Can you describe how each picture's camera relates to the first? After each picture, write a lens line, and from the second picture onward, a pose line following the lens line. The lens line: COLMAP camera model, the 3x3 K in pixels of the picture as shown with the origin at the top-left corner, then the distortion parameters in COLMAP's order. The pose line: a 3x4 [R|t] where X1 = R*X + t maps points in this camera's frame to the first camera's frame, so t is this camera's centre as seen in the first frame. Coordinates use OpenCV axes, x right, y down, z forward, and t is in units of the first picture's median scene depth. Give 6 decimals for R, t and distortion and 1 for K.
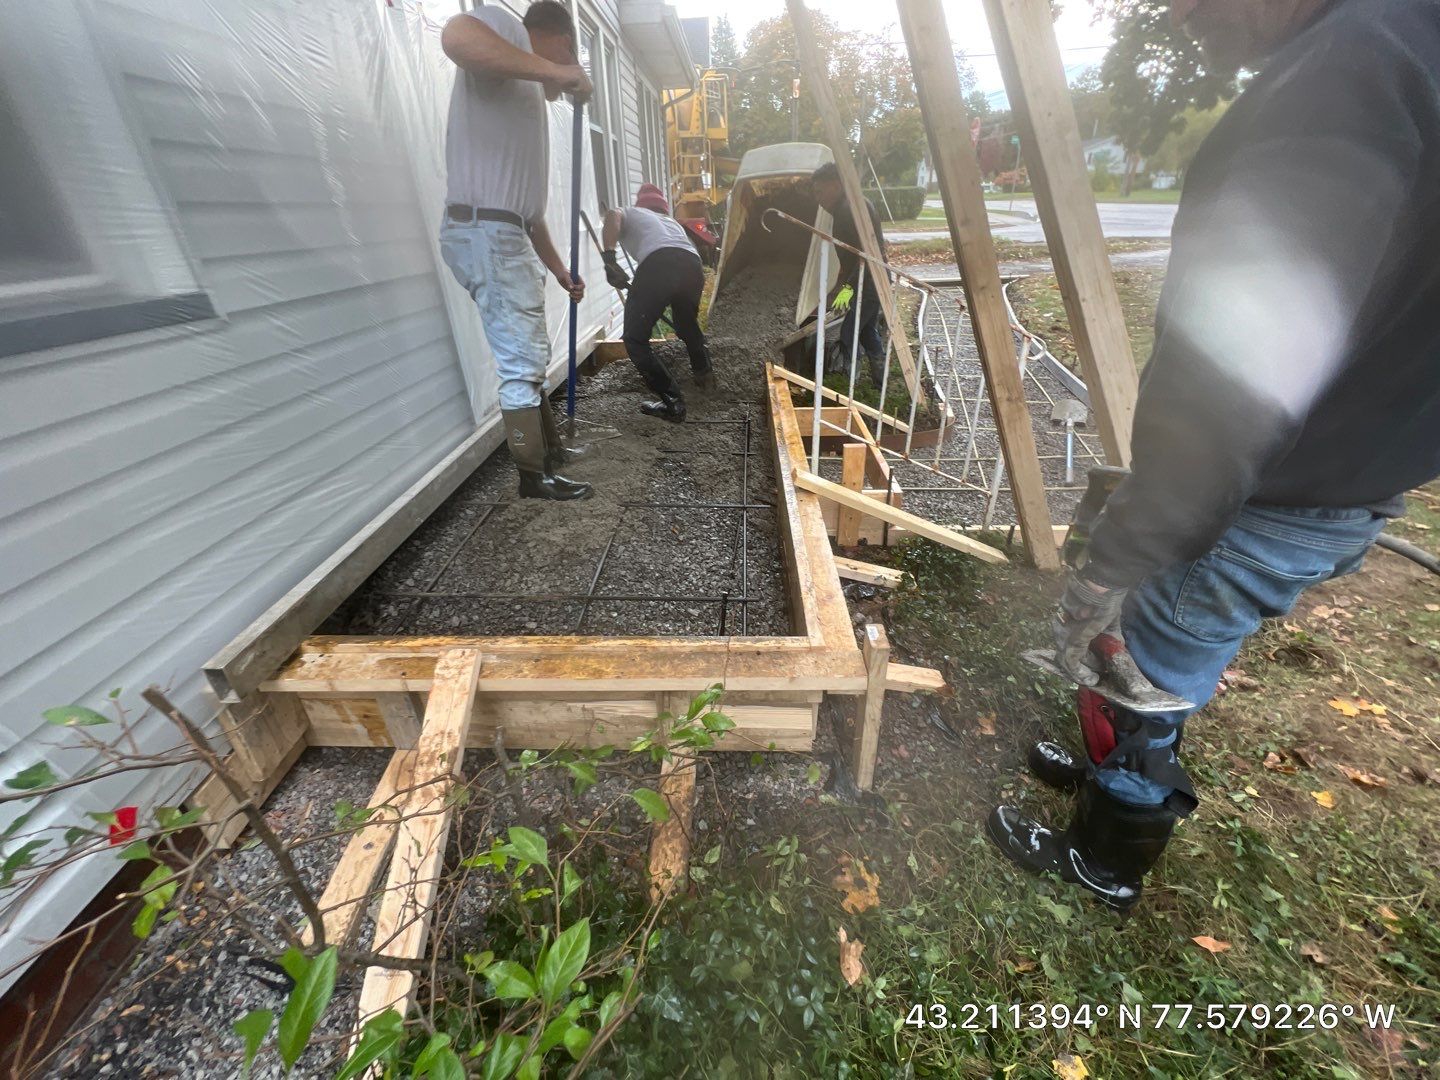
lens RADIAL K [[605.3, 0, 719.9], [0, 605.3, 539.8], [0, 0, 1]] dist [-0.000876, 0.000522]
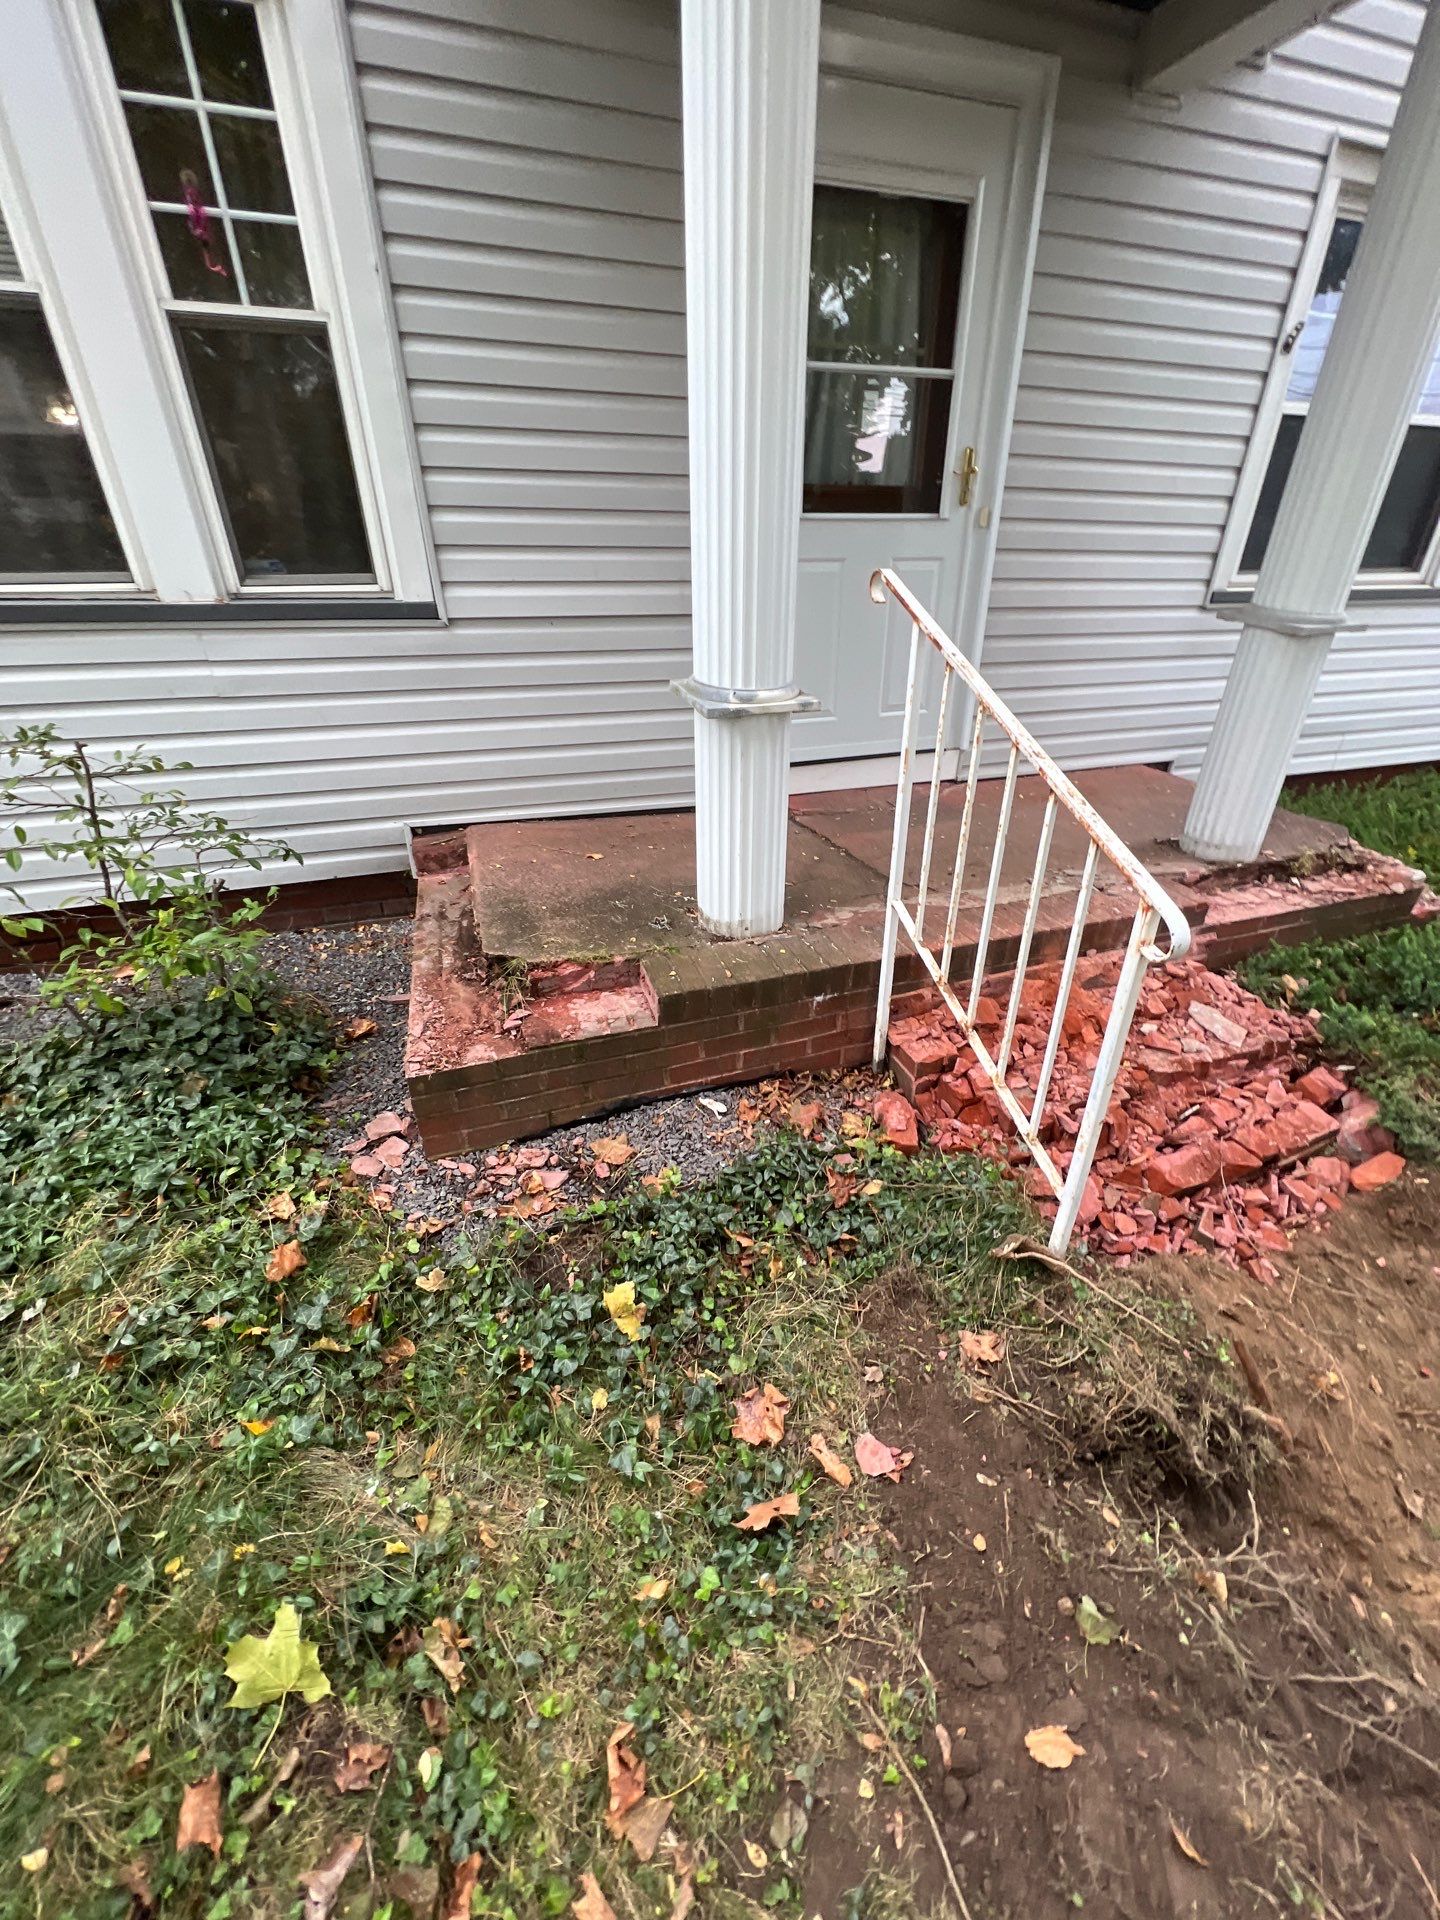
lens RADIAL K [[762.5, 0, 721.2], [0, 762.5, 957.6], [0, 0, 1]] dist [-0.000681, 0.000014]
pose [[0.361745, 0.458485, -0.811747, 0.122097], [-0.462813, 0.844162, 0.270546, -0.044984], [0.809287, 0.277818, 0.517564, 0.074487]]
